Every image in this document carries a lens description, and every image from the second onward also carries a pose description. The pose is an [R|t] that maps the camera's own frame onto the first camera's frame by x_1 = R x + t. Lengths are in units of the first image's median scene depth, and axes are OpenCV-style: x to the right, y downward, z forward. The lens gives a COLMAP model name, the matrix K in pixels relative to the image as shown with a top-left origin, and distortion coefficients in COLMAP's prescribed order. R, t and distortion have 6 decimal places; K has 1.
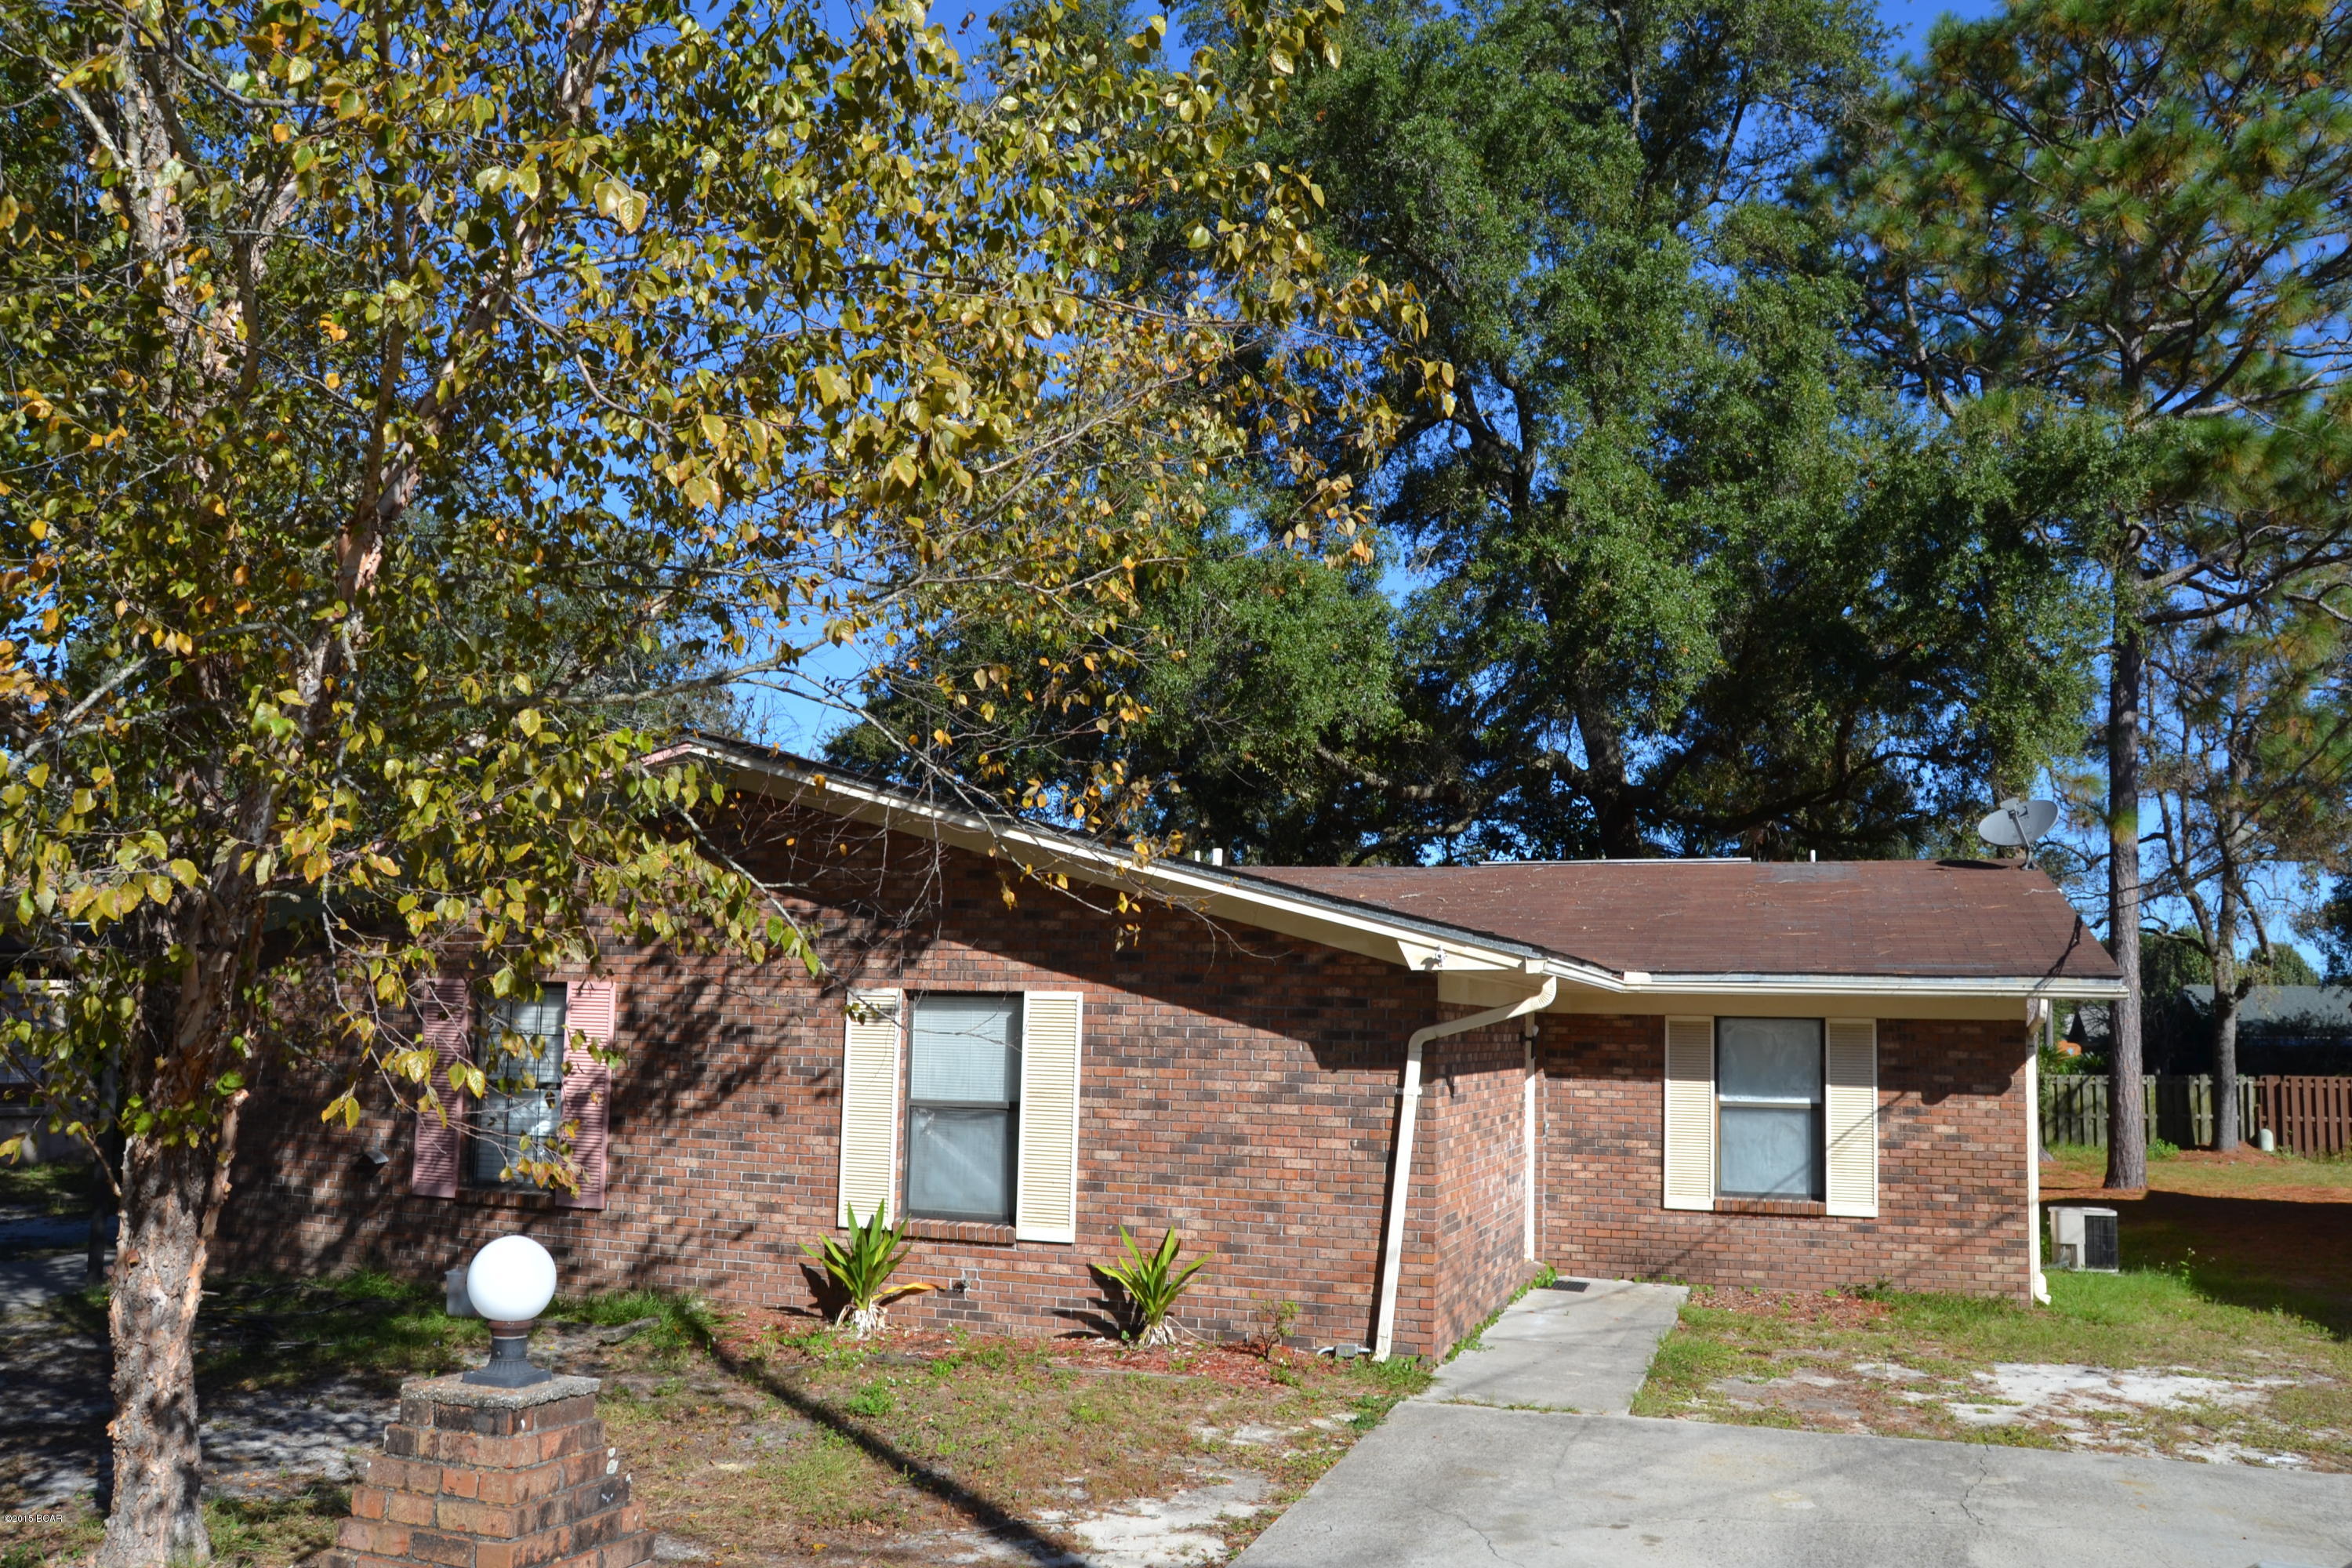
lens RADIAL K [[1861.0, 0, 1176.0], [0, 1861.0, 784.0], [0, 0, 1]] dist [-0.089495, 0.006152]
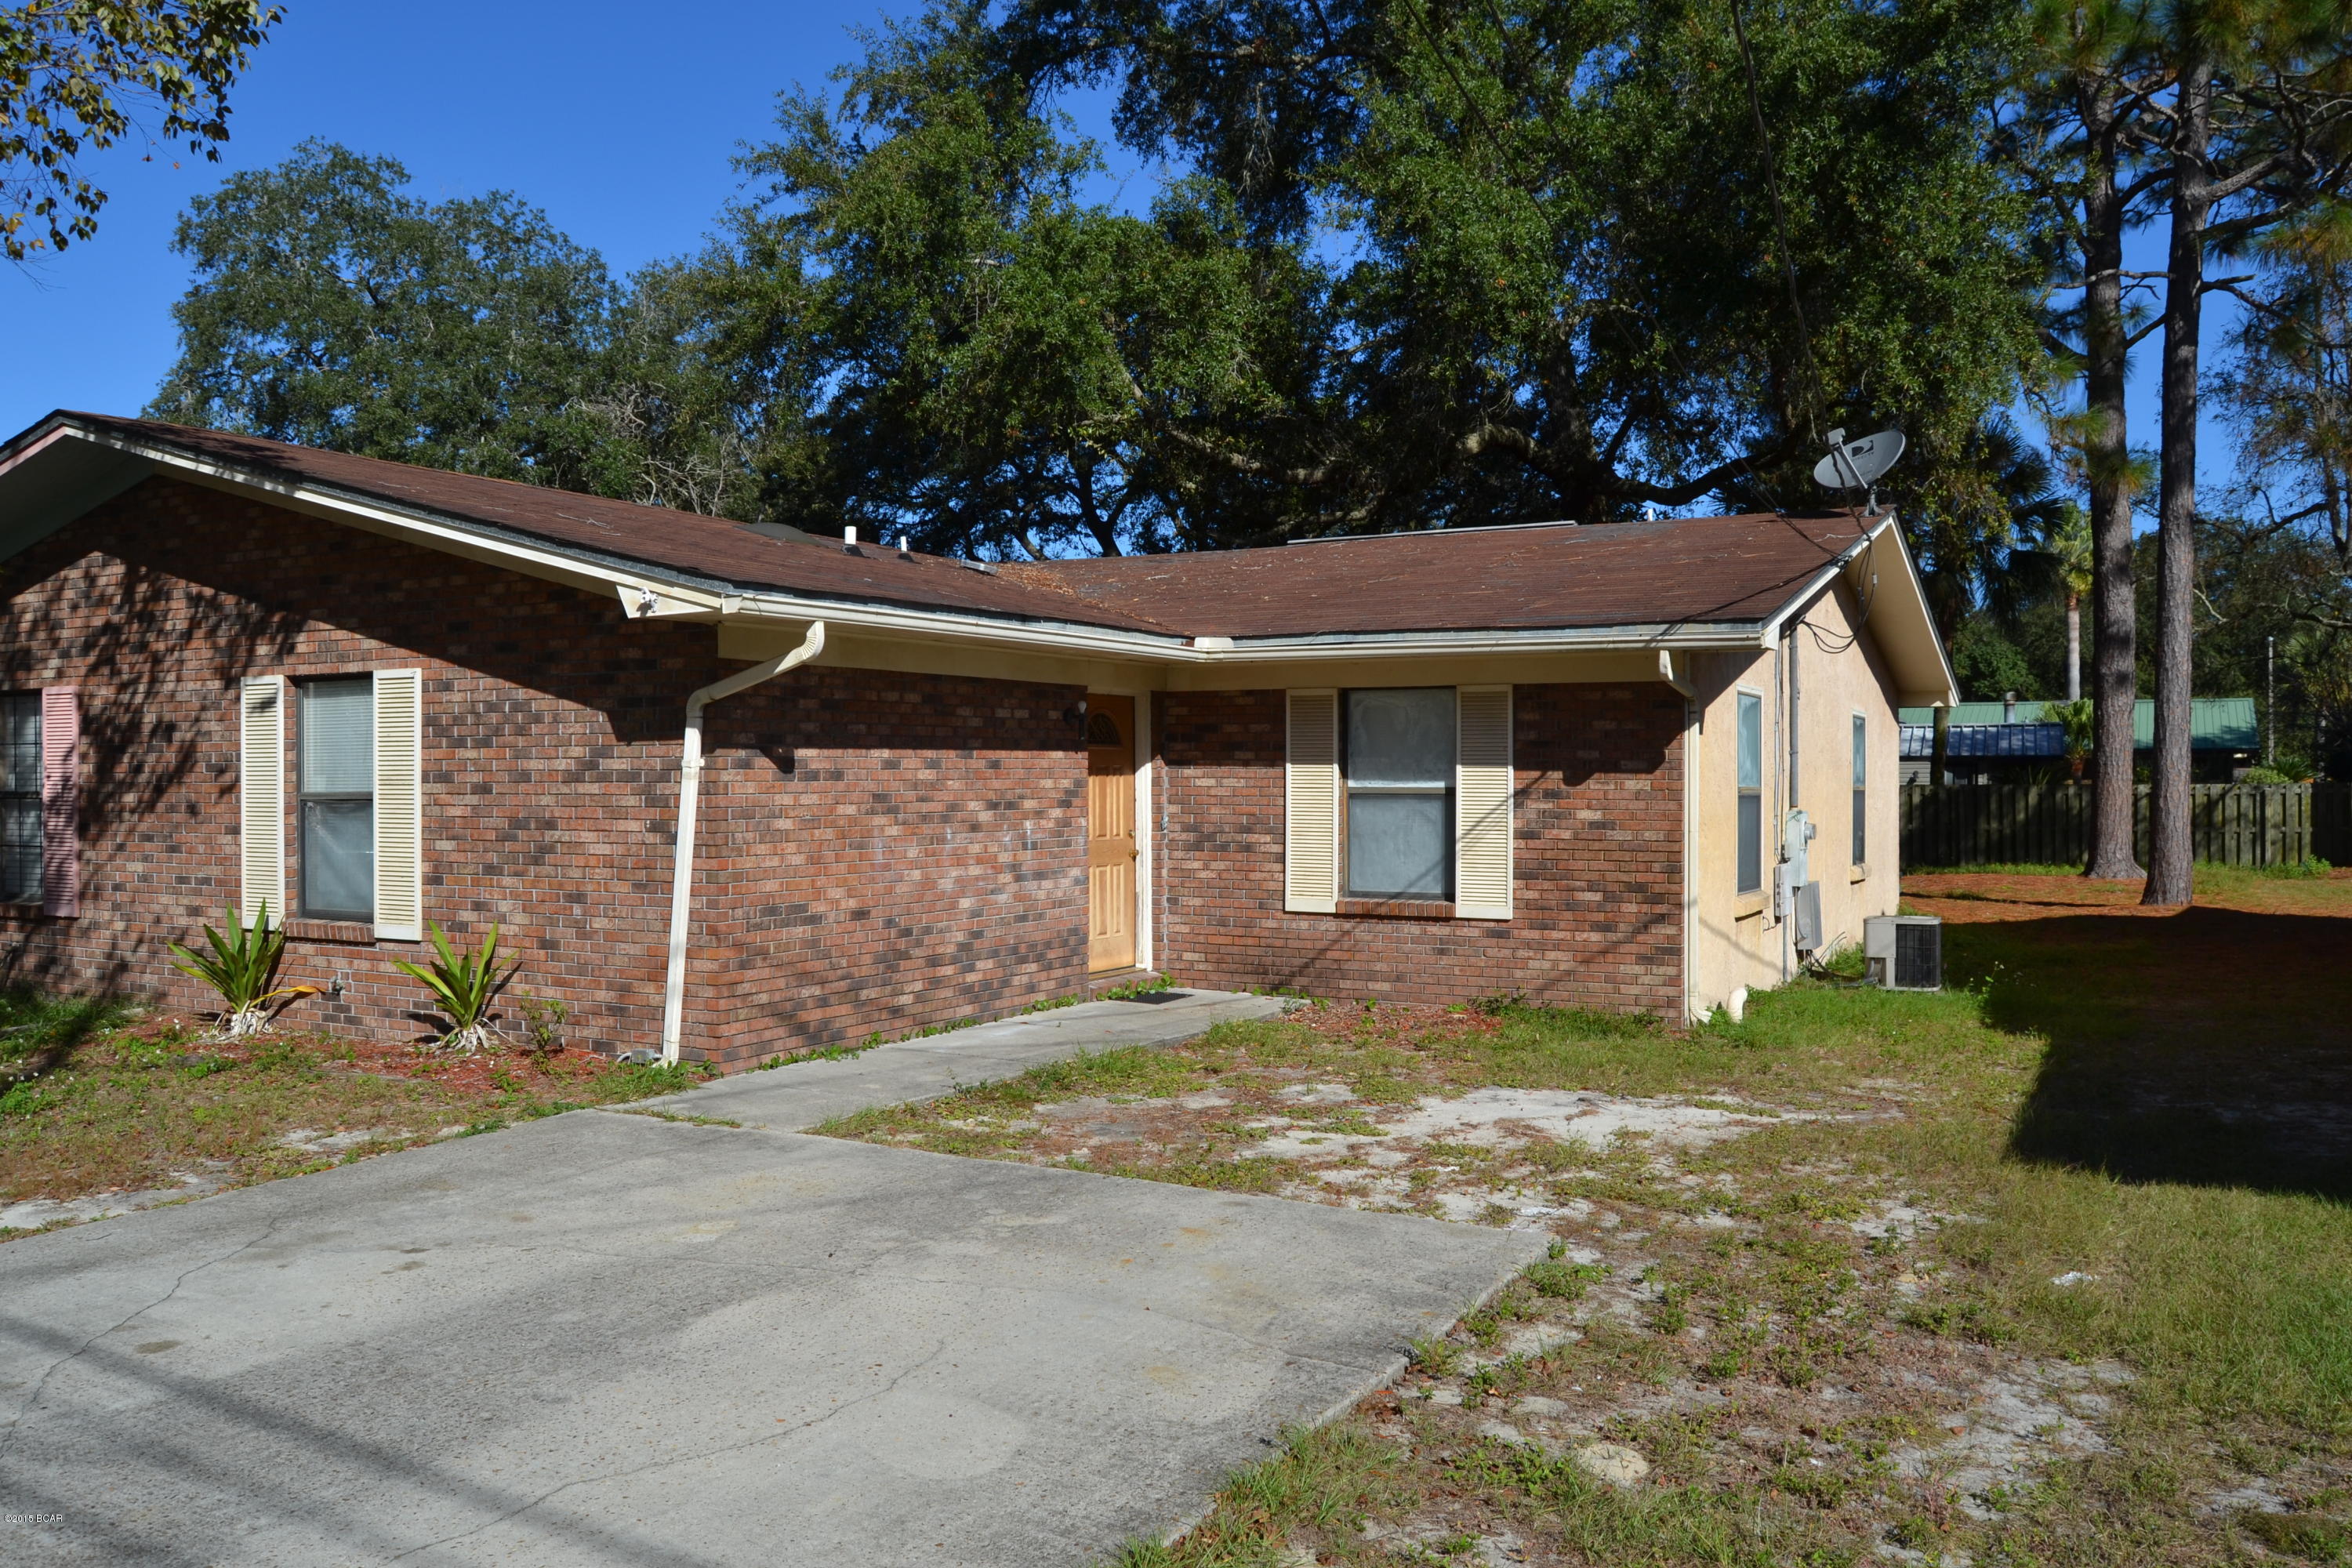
lens RADIAL K [[1861.0, 0, 1176.0], [0, 1861.0, 784.0], [0, 0, 1]] dist [-0.089495, 0.006152]
pose [[0.984781, -0.025009, -0.171990, 0.426558], [0.047816, 0.990390, 0.129770, 0.063831], [0.167092, -0.136019, 0.976514, 0.166952]]
